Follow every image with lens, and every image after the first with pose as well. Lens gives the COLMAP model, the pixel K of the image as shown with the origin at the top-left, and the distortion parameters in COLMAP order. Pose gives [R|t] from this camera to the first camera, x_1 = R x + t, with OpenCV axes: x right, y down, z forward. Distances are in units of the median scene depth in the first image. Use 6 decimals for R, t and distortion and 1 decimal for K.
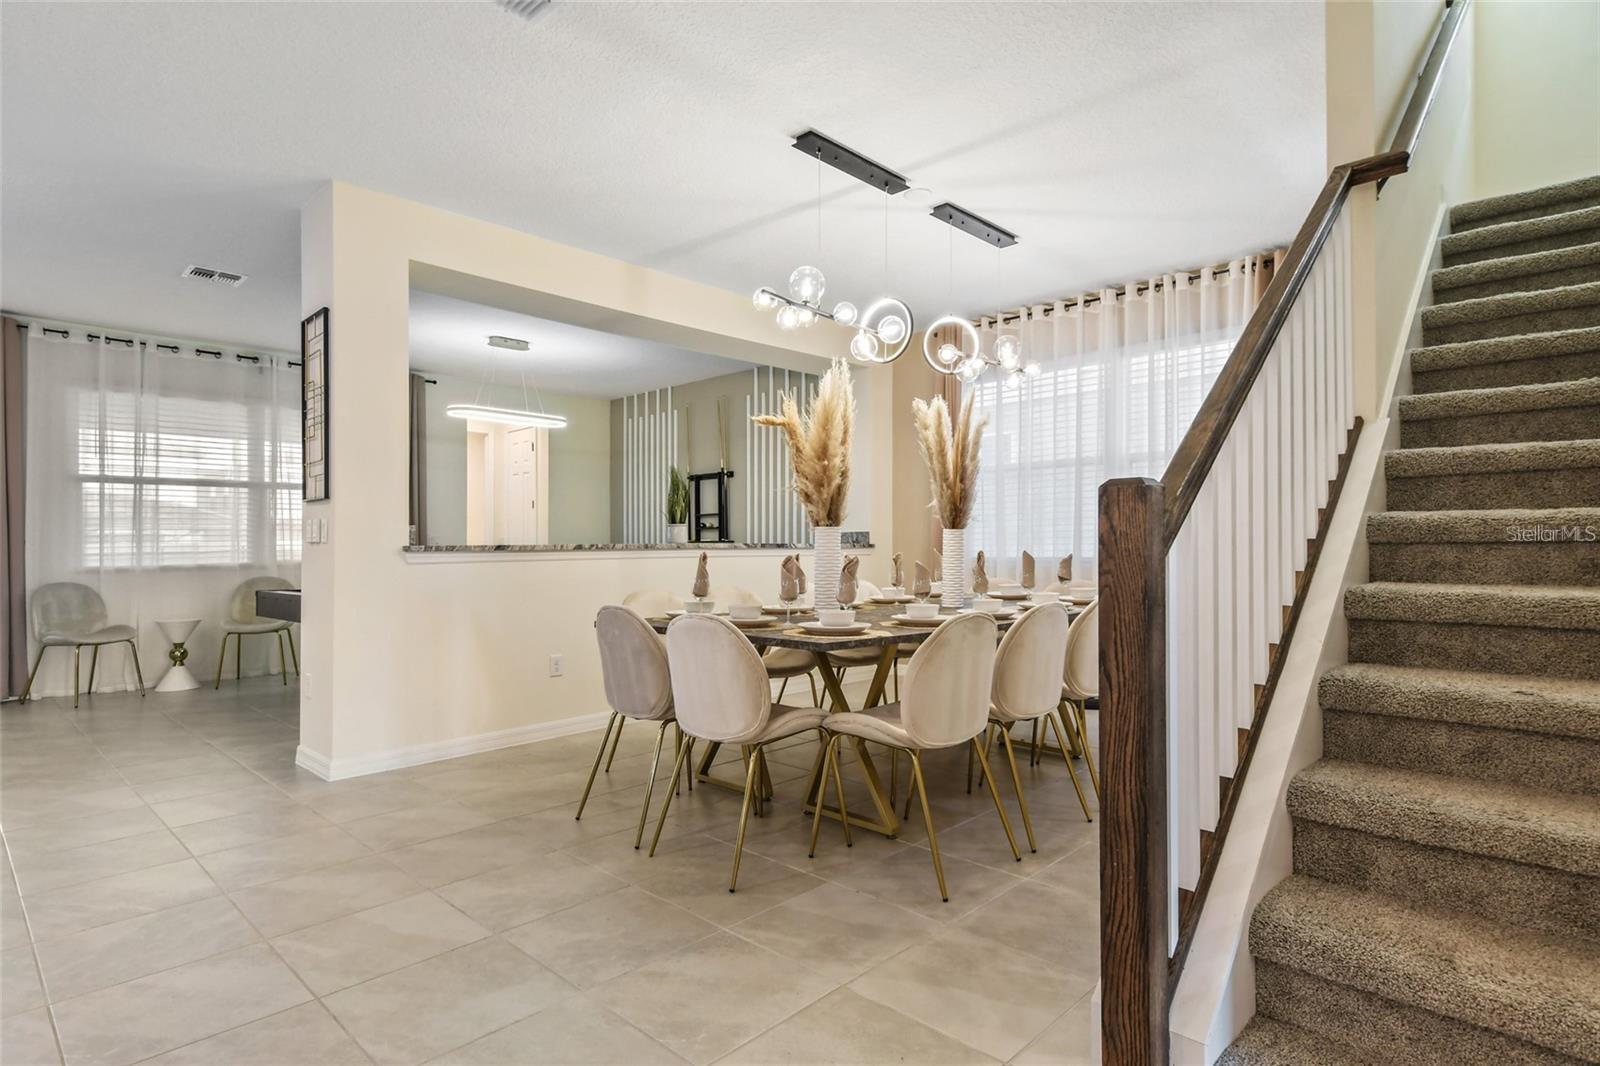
lens RADIAL K [[826.2, 0, 809.7], [0, 826.2, 551.4], [0, 0, 1]] dist [0.003127, 0.000259]
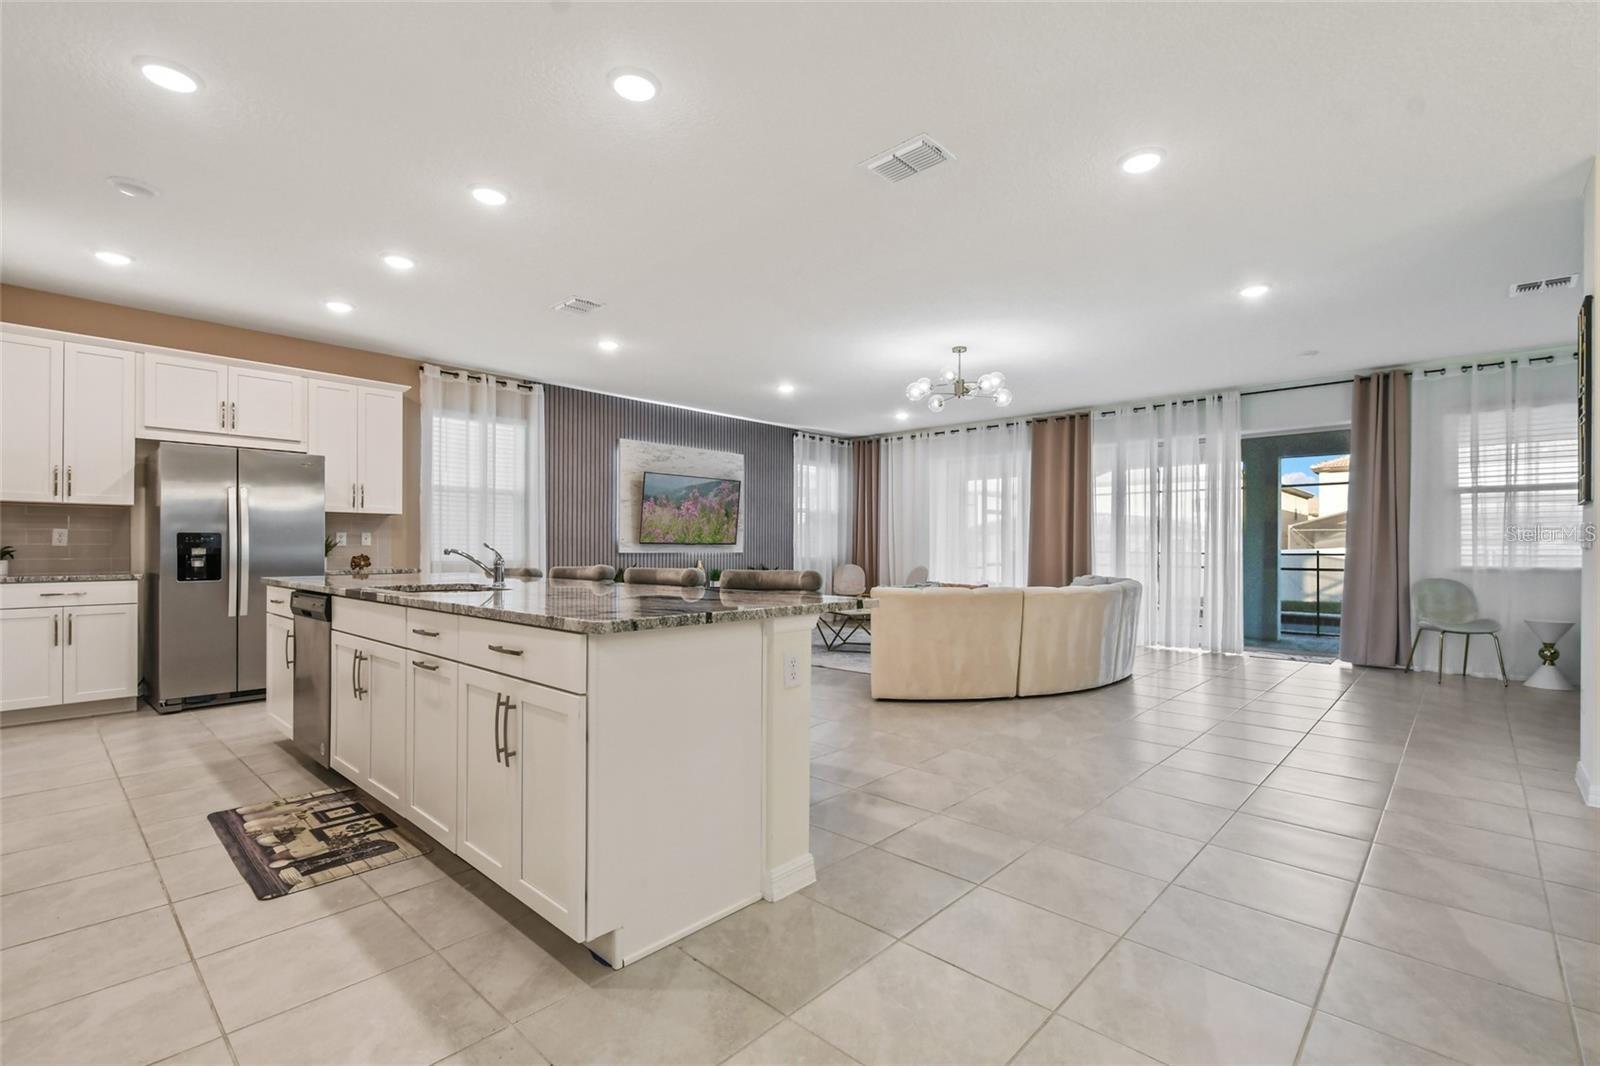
lens RADIAL K [[716.3, 0, 813.8], [0, 716.3, 550.1], [0, 0, 1]] dist [0.013459, -0.004732]
pose [[0.019036, 0.011818, -0.999749, 0.123712], [-0.013949, 0.999836, 0.011553, -0.002698], [0.999721, 0.013726, 0.019197, 0.068085]]
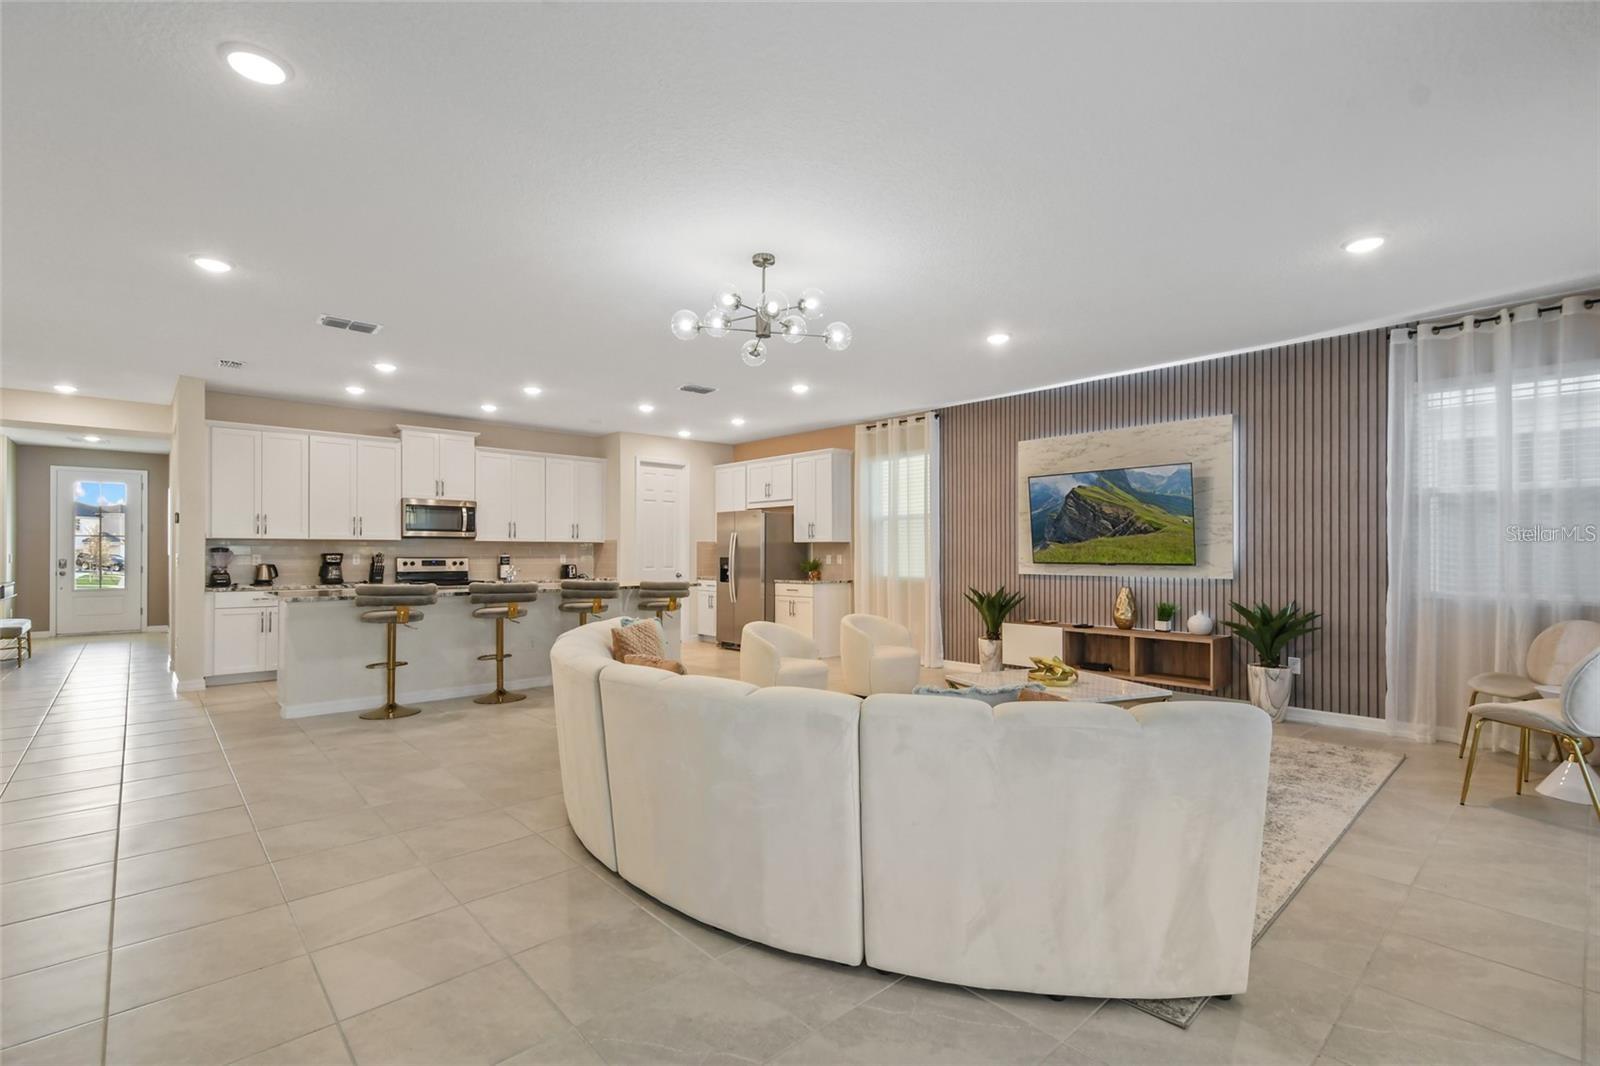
lens RADIAL K [[716.3, 0, 813.8], [0, 716.3, 550.1], [0, 0, 1]] dist [0.013459, -0.004732]
pose [[-0.997909, 0.009086, 0.063987, -0.889123], [0.009443, 0.999942, 0.005273, -0.022724], [-0.063936, 0.005867, -0.997937, 0.853000]]
